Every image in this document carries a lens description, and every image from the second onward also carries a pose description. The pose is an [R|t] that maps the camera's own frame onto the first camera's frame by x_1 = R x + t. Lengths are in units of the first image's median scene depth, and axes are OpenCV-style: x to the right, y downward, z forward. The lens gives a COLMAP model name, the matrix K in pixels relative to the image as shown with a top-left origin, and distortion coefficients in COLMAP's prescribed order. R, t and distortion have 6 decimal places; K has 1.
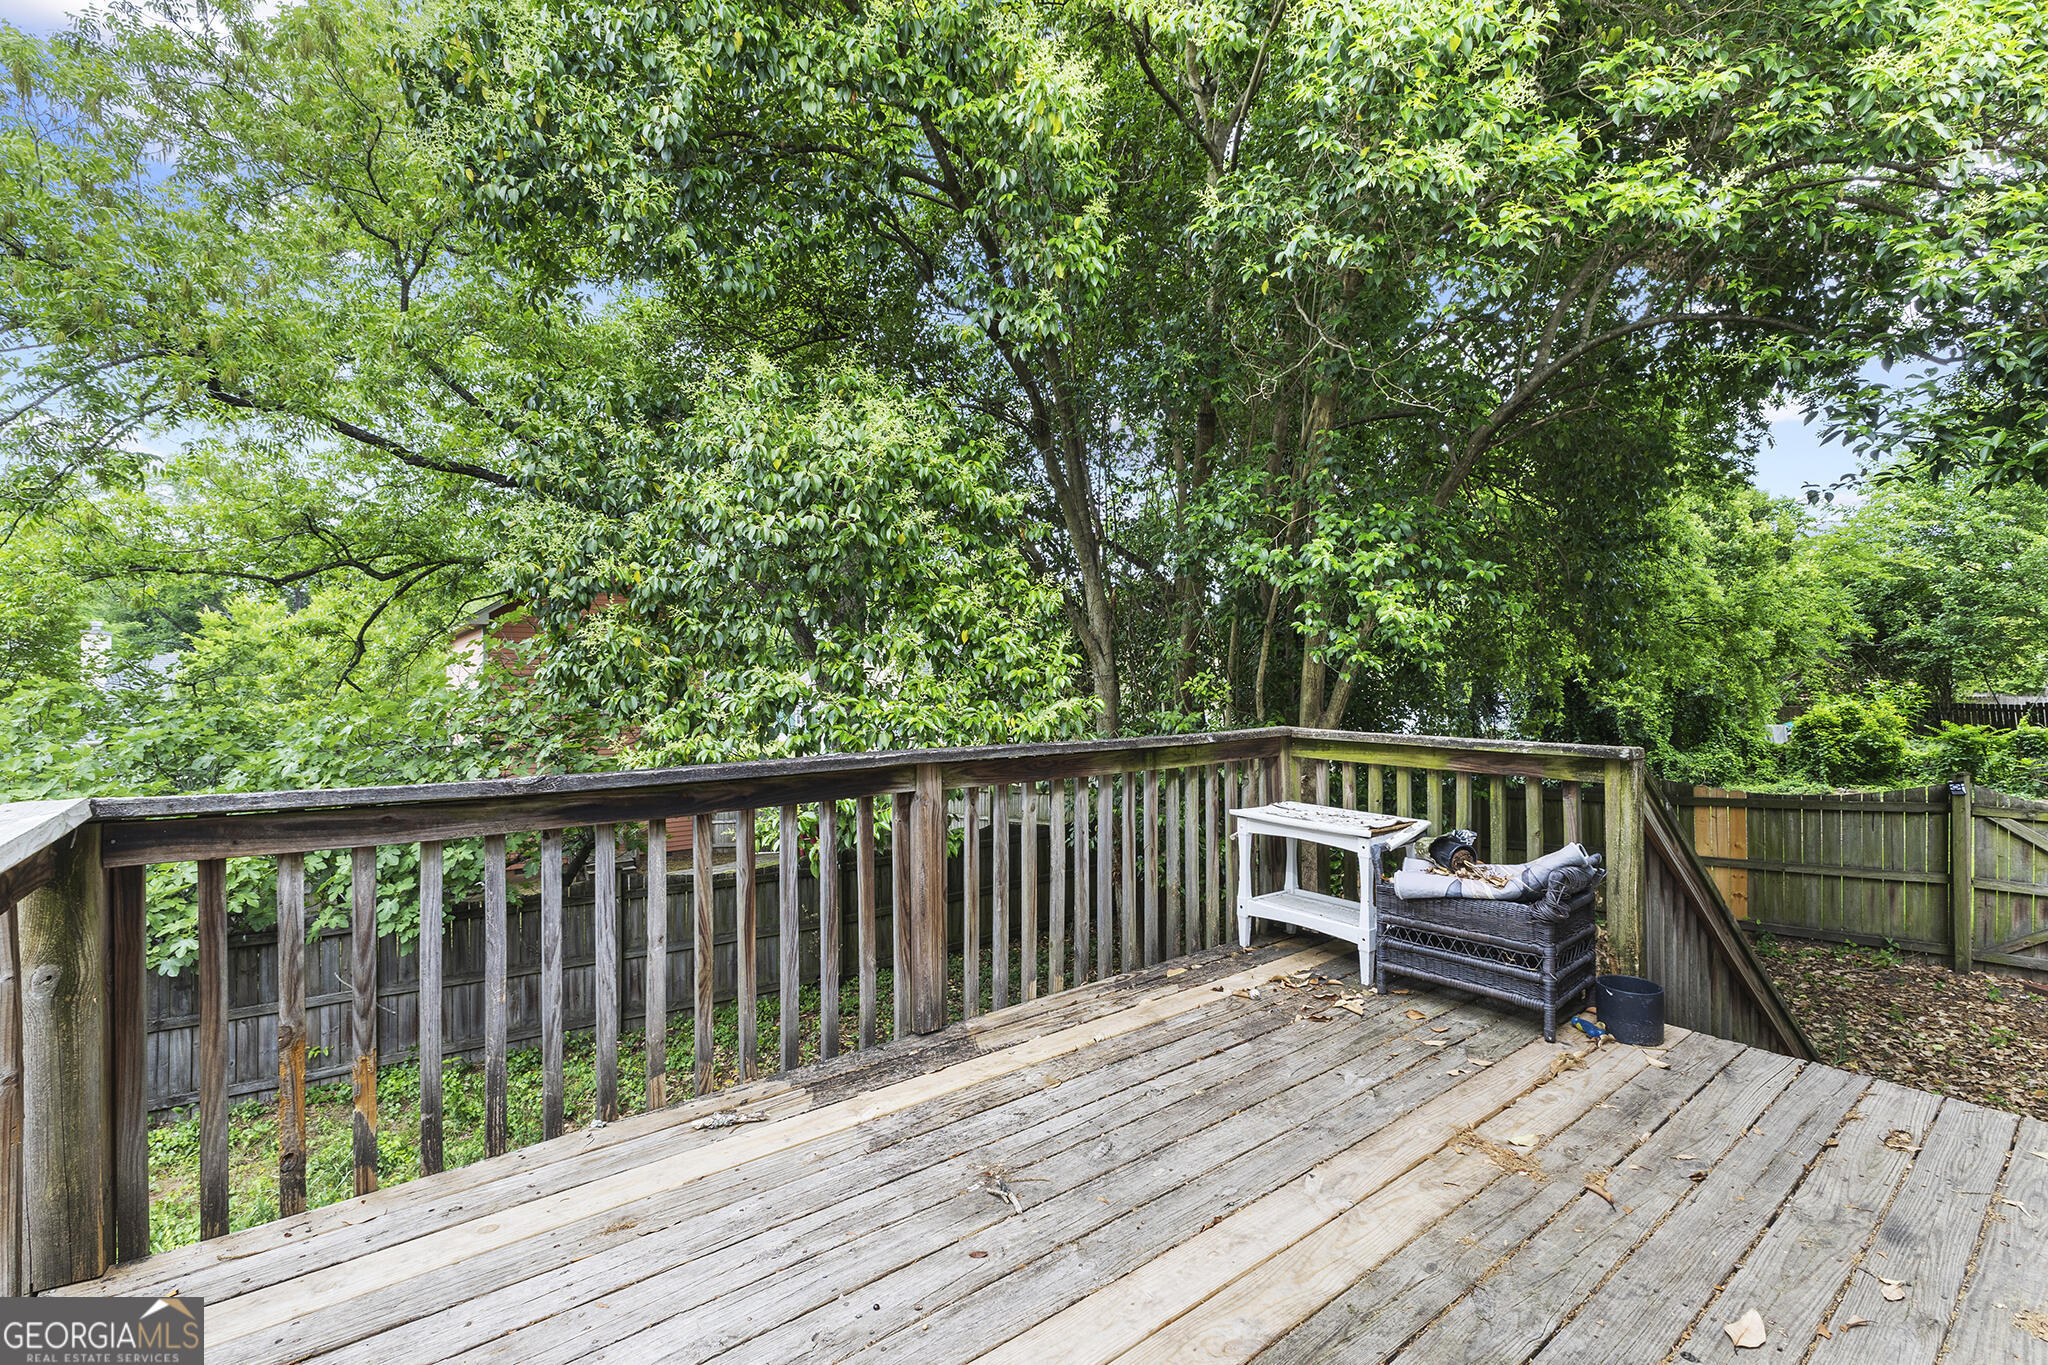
lens RADIAL K [[890.5, 0, 1023.6], [0, 890.5, 679.7], [0, 0, 1]] dist [0.007429, -0.001153]
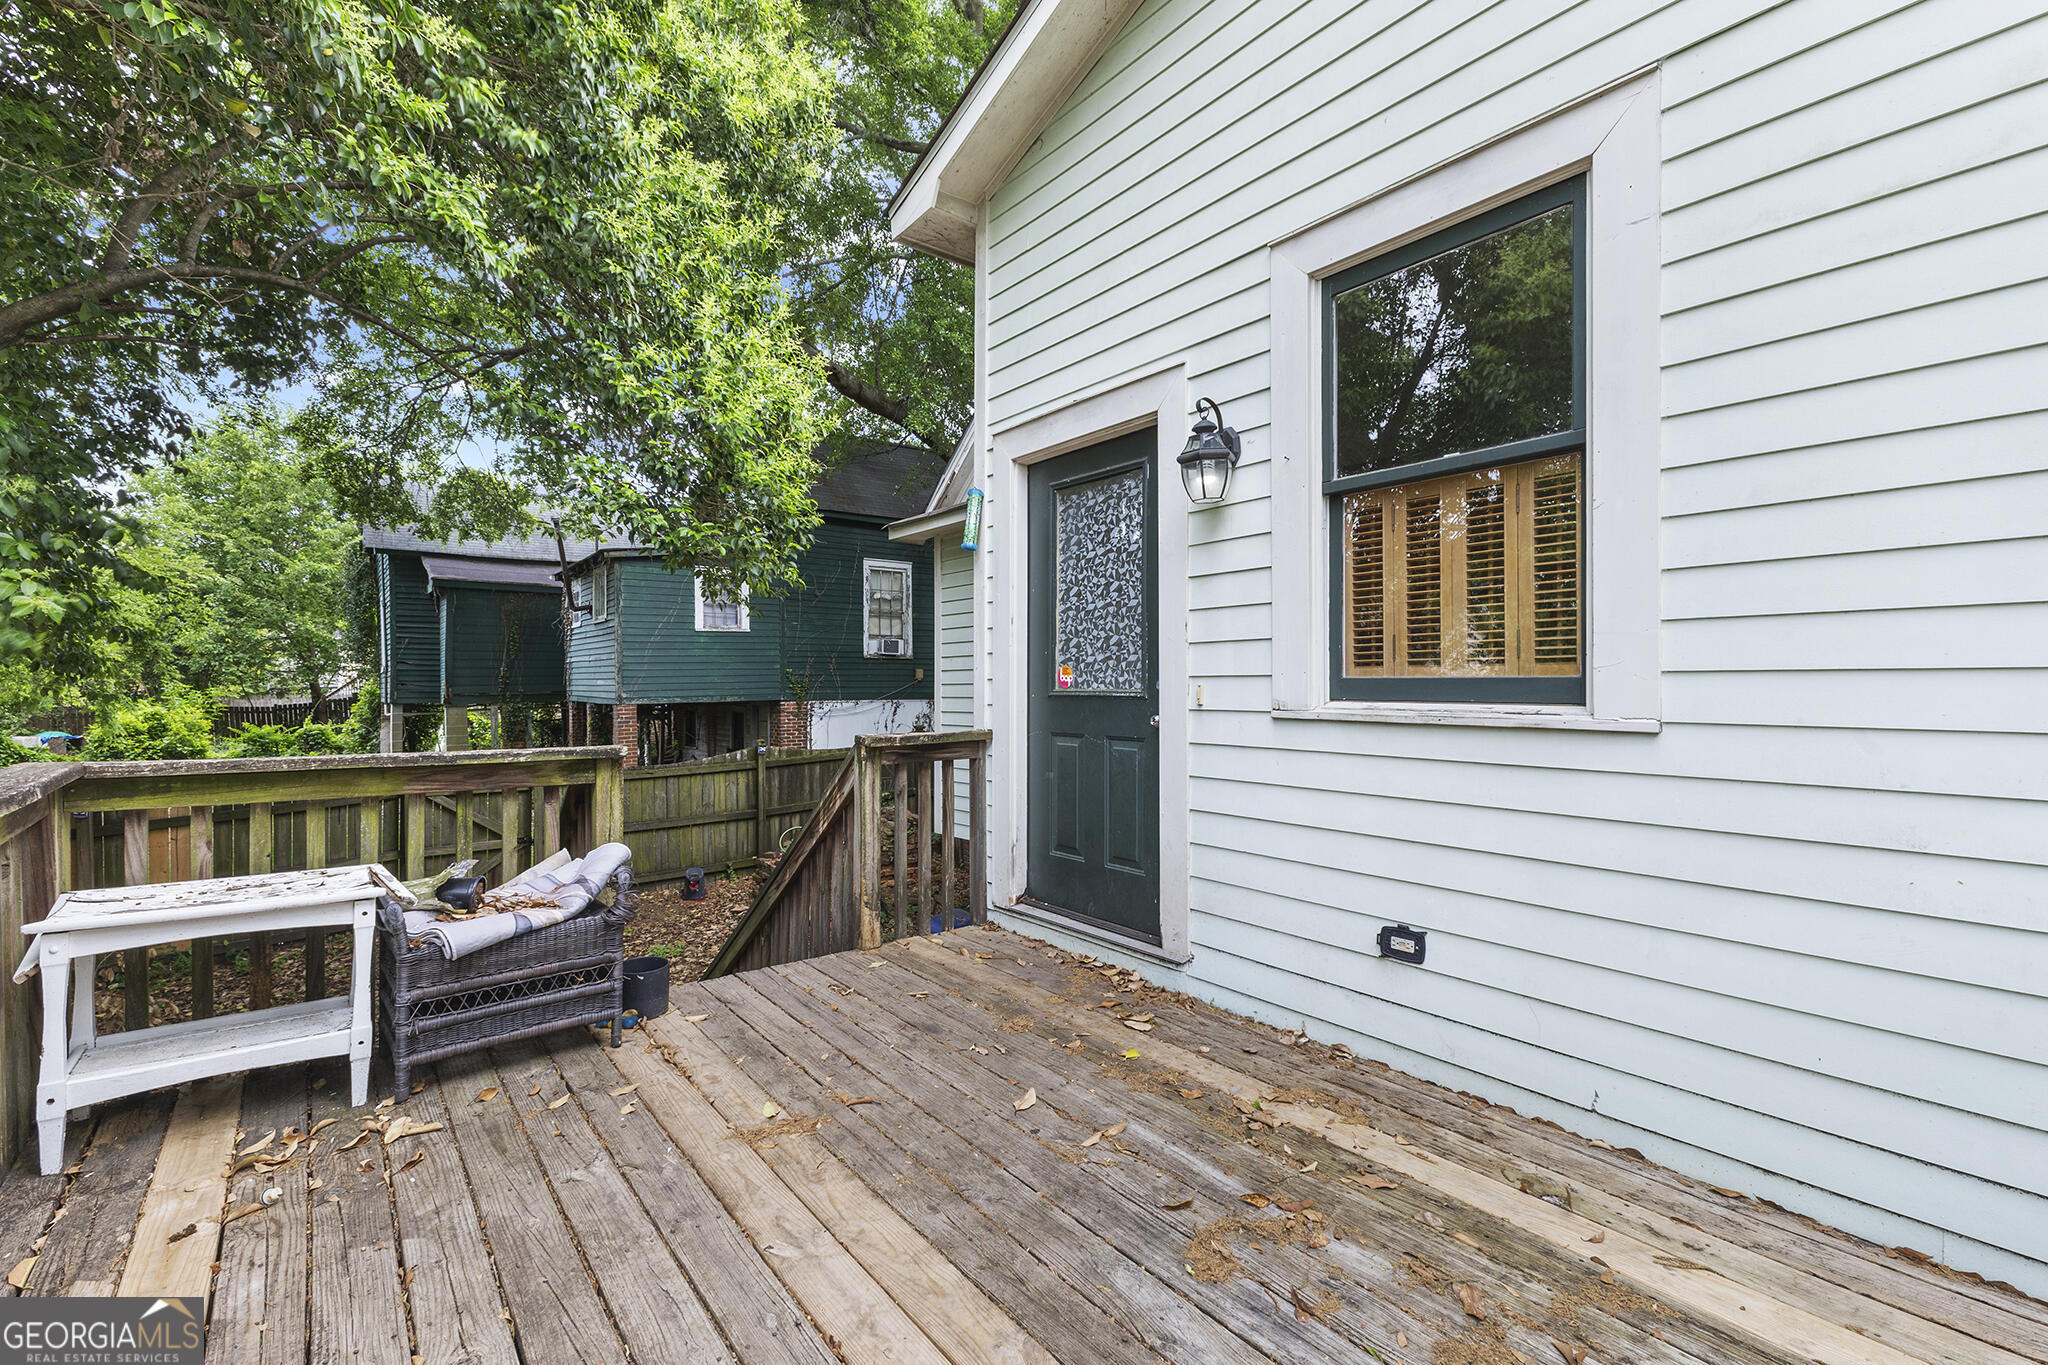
lens RADIAL K [[890.5, 0, 1029.0], [0, 890.5, 683.6], [0, 0, 1]] dist [0.007429, -0.001153]
pose [[-0.009546, 0.001282, 0.999954, -0.380264], [0.000091, 0.999999, -0.001281, 0.003558], [-0.999954, 0.000078, -0.009546, 0.517089]]
